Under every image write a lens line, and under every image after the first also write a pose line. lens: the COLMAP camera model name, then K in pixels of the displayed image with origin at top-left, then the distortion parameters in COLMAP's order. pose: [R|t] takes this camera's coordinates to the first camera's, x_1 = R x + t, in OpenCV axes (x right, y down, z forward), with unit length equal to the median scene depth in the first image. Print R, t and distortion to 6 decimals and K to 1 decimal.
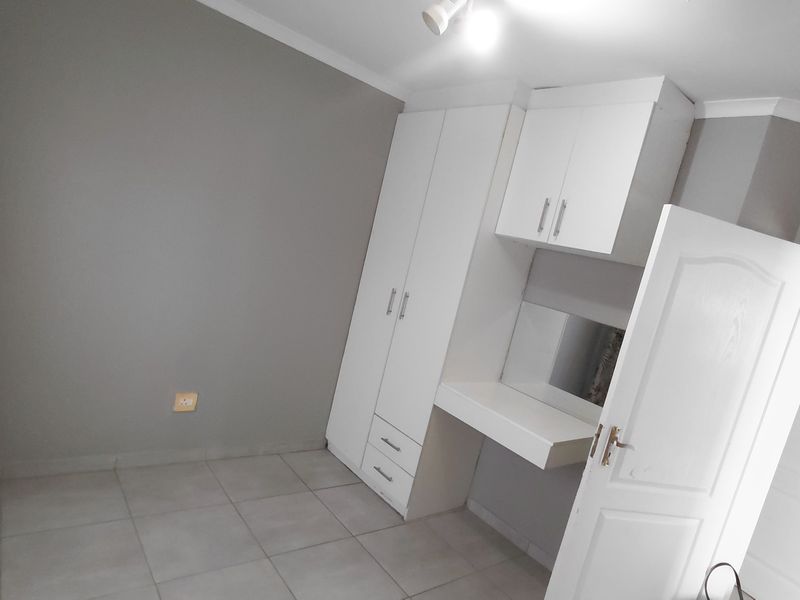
lens RADIAL K [[500.7, 0, 400.0], [0, 500.7, 300.0], [0, 0, 1]] dist [-0.001301, -0.000343]
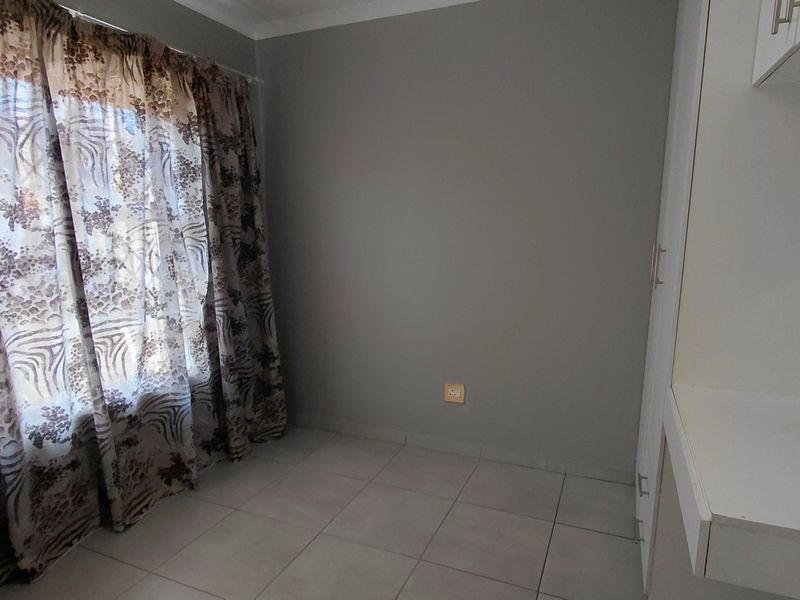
lens RADIAL K [[500.7, 0, 400.0], [0, 500.7, 300.0], [0, 0, 1]] dist [-0.001301, -0.000343]
pose [[0.454071, -0.087554, -0.886653, 0.437369], [0.021993, 0.995958, -0.087085, 0.102502], [0.890694, 0.020042, 0.454161, 0.438877]]
